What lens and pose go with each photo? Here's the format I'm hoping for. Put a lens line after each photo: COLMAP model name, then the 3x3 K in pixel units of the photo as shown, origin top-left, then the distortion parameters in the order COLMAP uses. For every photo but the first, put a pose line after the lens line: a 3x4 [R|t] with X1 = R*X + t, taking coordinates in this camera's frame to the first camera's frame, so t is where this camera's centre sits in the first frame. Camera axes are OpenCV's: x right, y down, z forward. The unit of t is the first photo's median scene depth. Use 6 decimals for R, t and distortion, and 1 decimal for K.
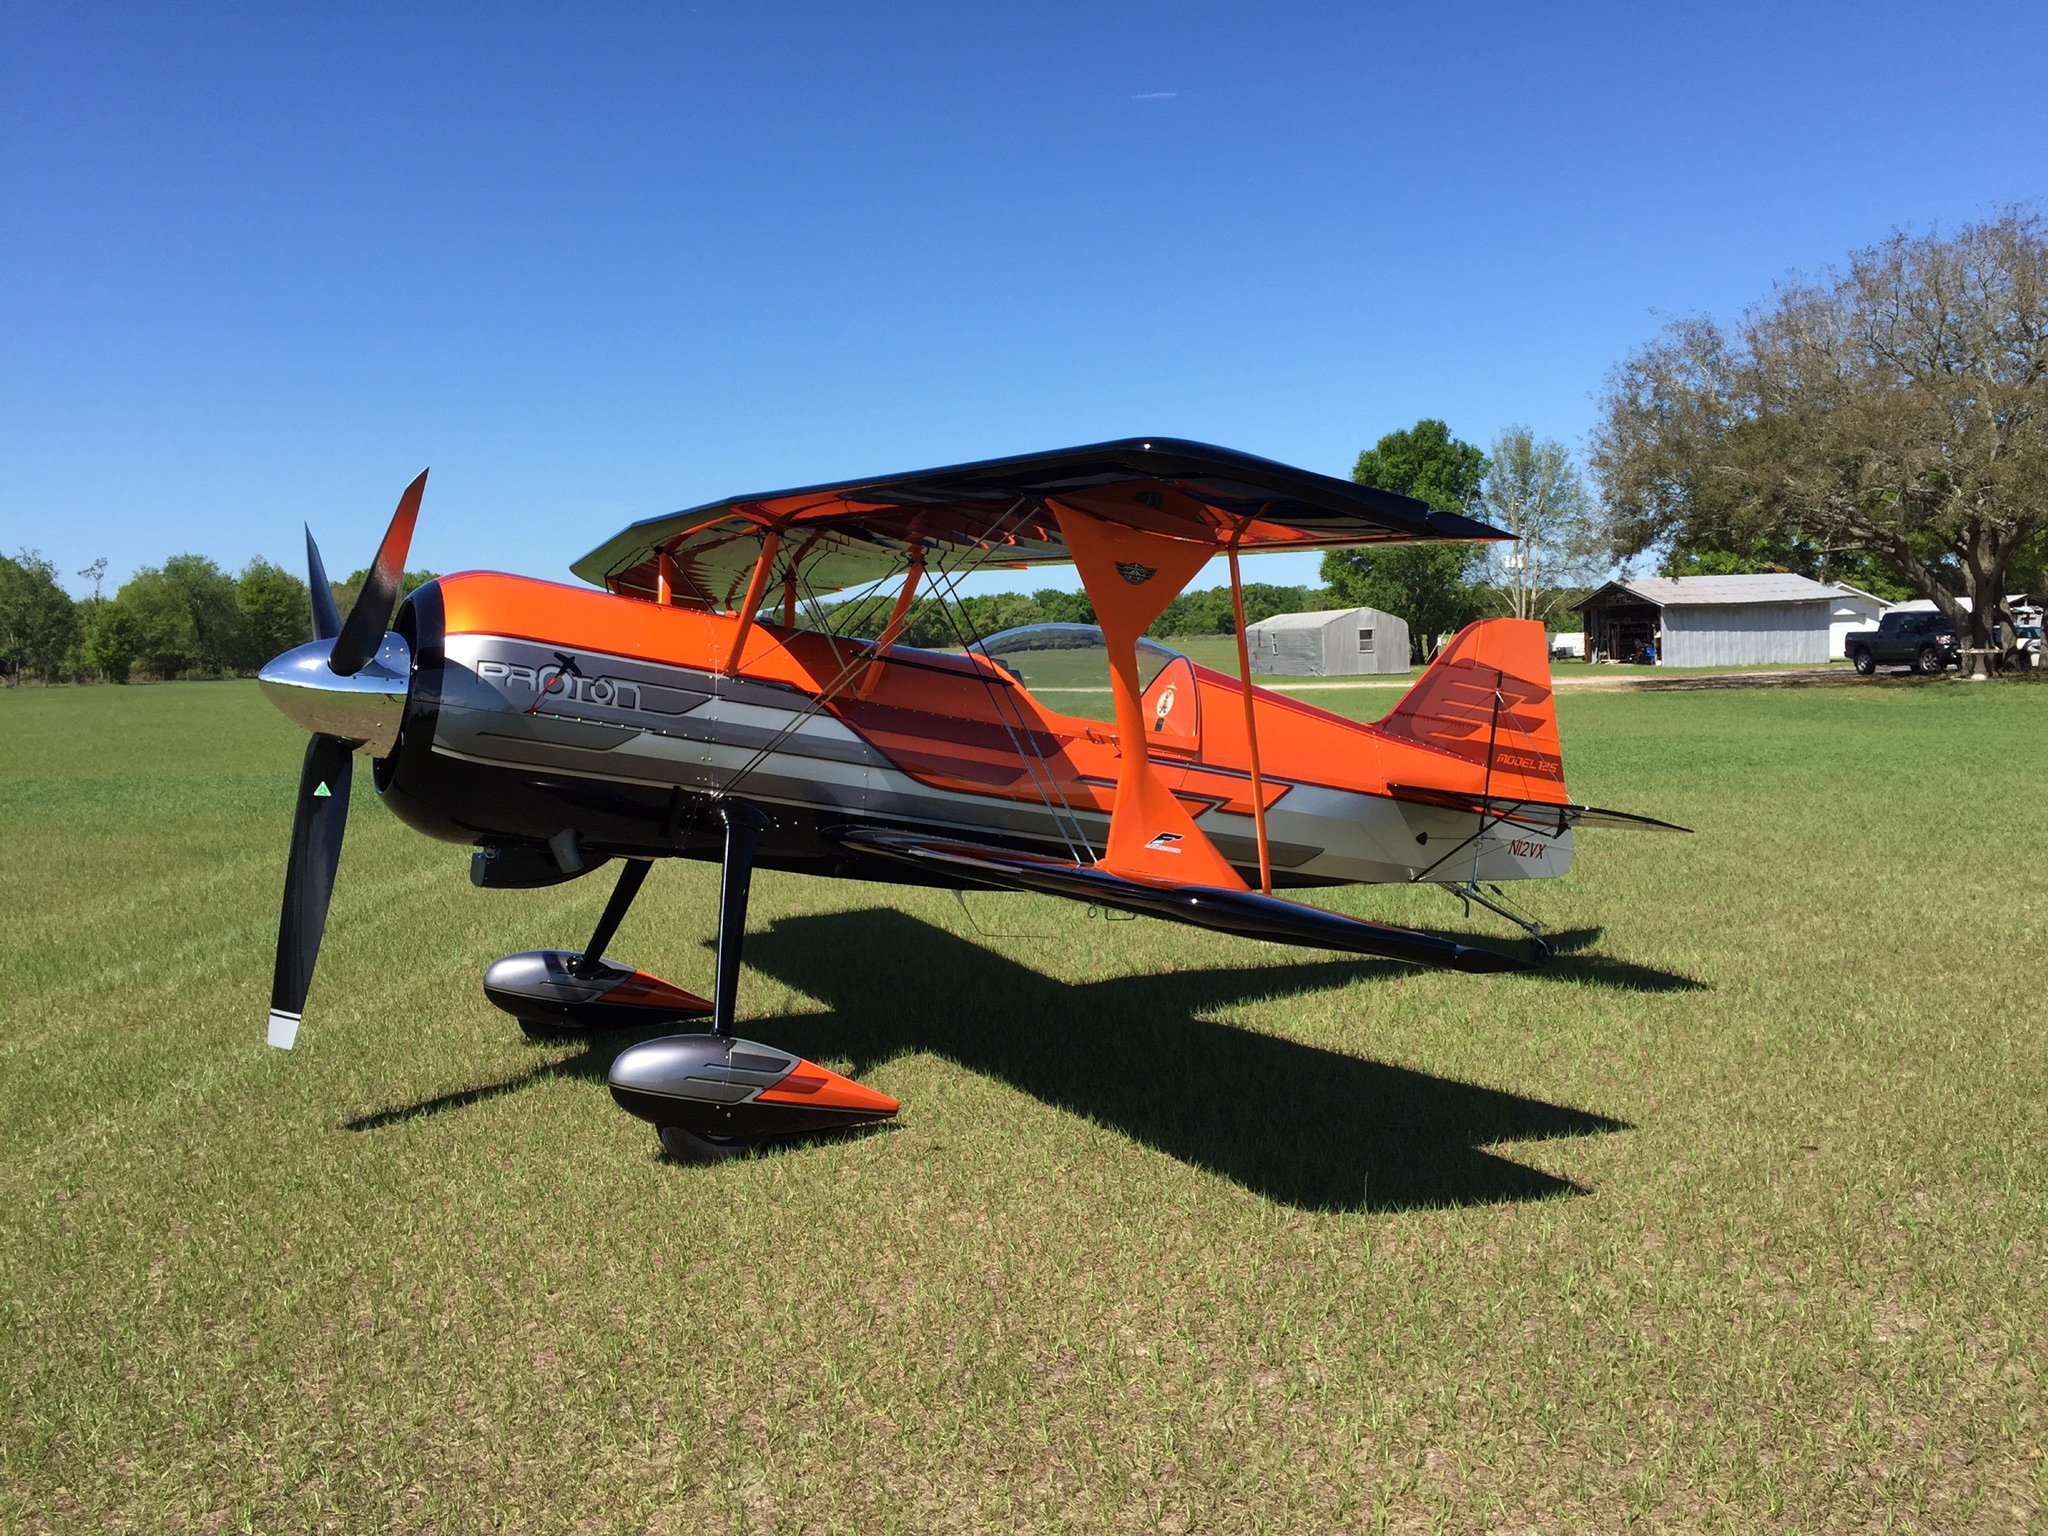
lens RADIAL K [[1741.6, 0, 999.6], [0, 1741.6, 770.8], [0, 0, 1]] dist [0.082234, -0.094085]
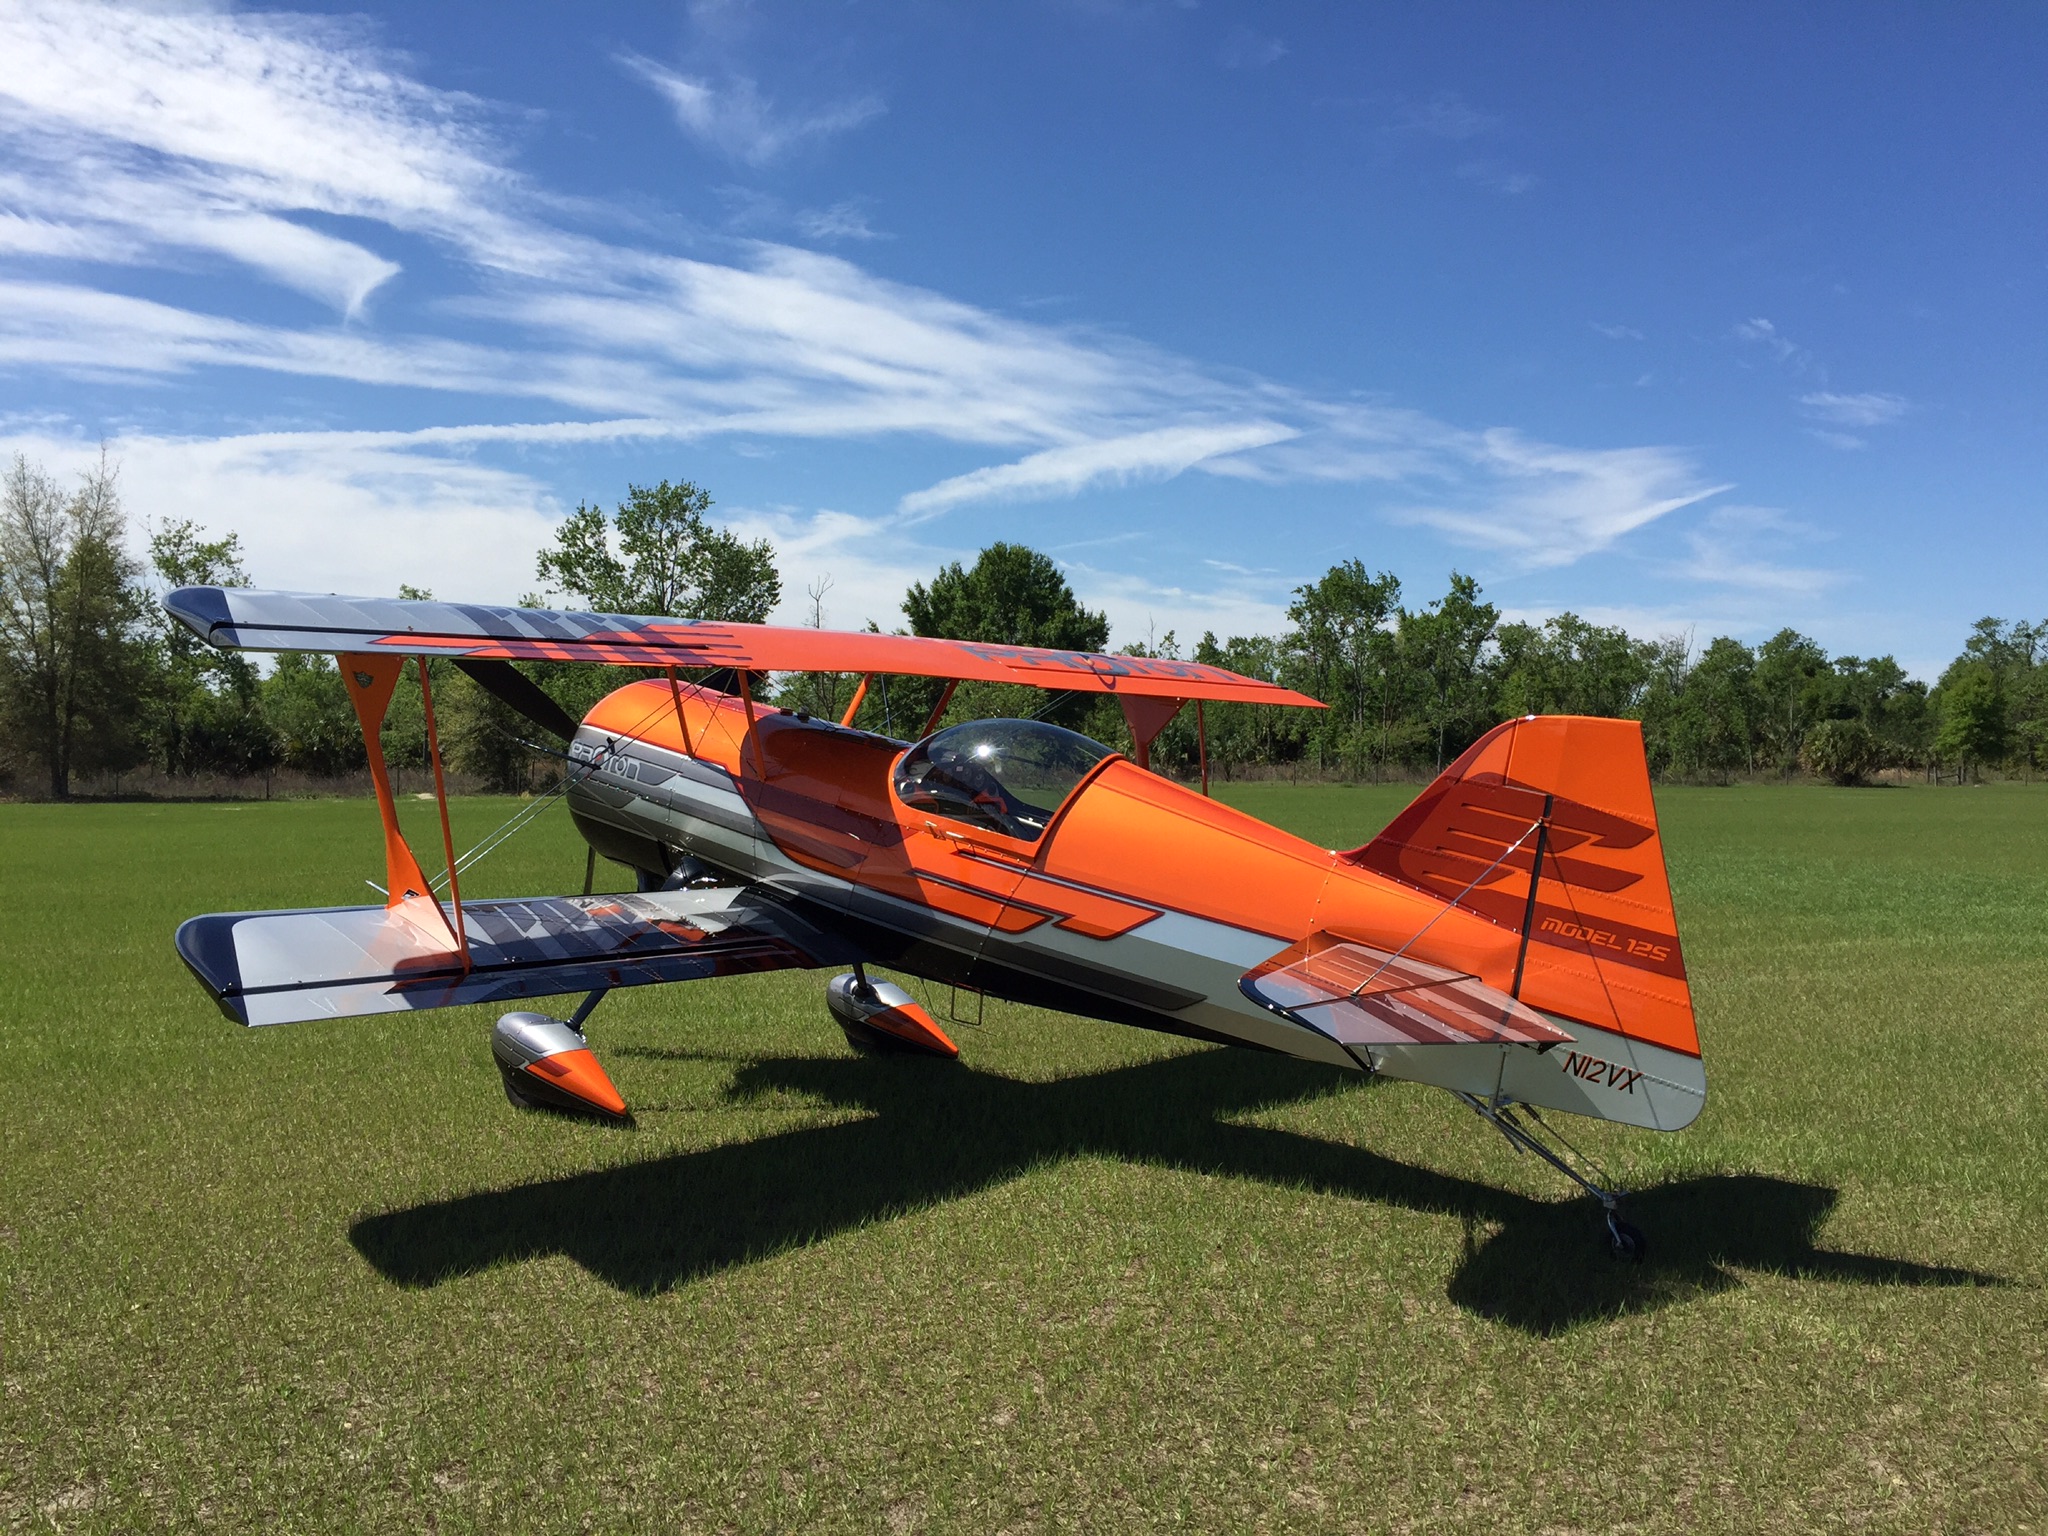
lens RADIAL K [[1741.6, 0, 1019.7], [0, 1741.6, 773.6], [0, 0, 1]] dist [0.082234, -0.094085]
pose [[0.362120, 0.036193, -0.931429, 0.953713], [-0.081152, 0.996676, 0.007178, -0.060651], [0.928592, 0.072988, 0.363853, 0.643443]]
